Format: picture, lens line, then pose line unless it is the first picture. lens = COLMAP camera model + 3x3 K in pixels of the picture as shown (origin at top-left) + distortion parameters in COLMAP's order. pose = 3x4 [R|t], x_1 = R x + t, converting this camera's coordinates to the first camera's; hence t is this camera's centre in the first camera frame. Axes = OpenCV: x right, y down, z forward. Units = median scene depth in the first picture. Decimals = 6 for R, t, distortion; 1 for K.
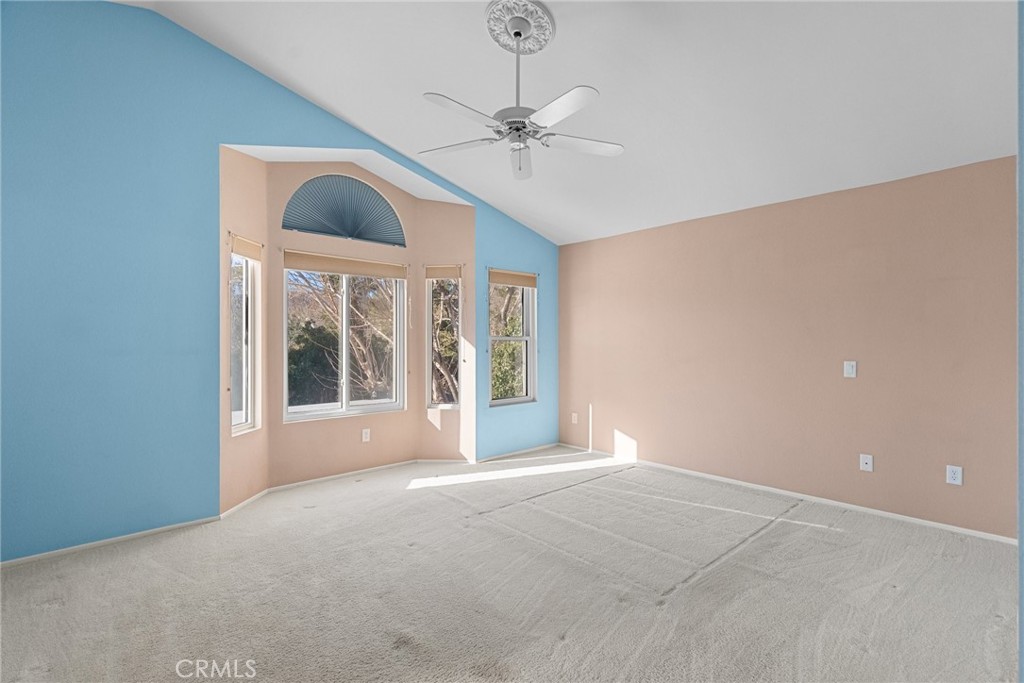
lens RADIAL K [[465.6, 0, 509.7], [0, 465.6, 350.9], [0, 0, 1]] dist [-0.001488, 0.000801]
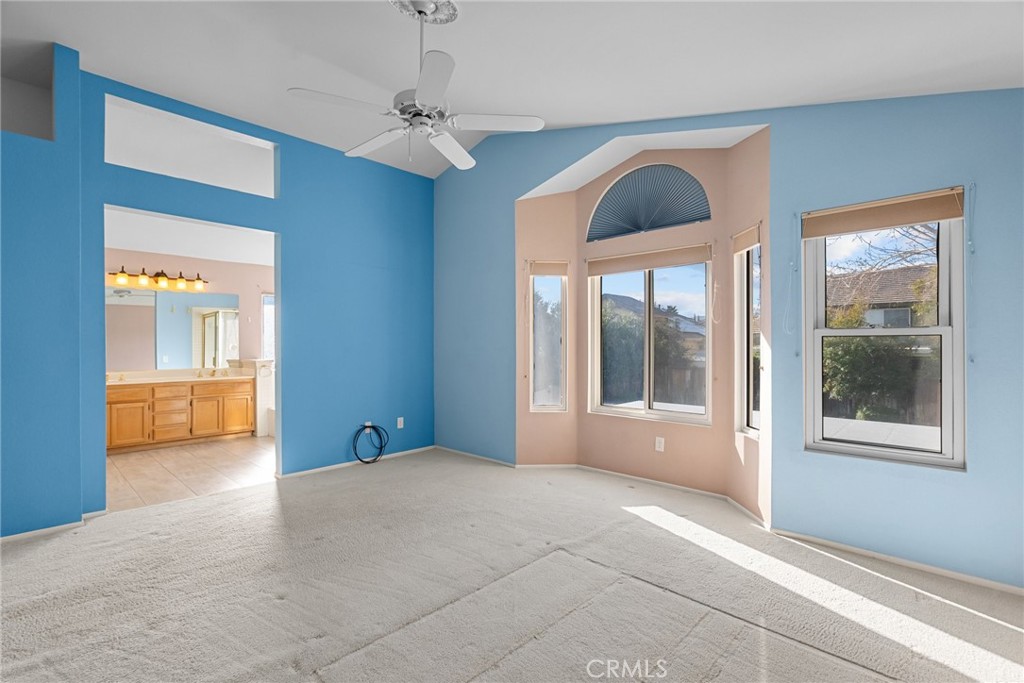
lens RADIAL K [[465.6, 0, 509.7], [0, 465.6, 350.9], [0, 0, 1]] dist [-0.001488, 0.000801]
pose [[0.071873, 0.013466, -0.997323, 0.583746], [-0.014362, 0.999819, 0.012465, -0.006479], [0.997310, 0.013428, 0.072054, 0.662747]]
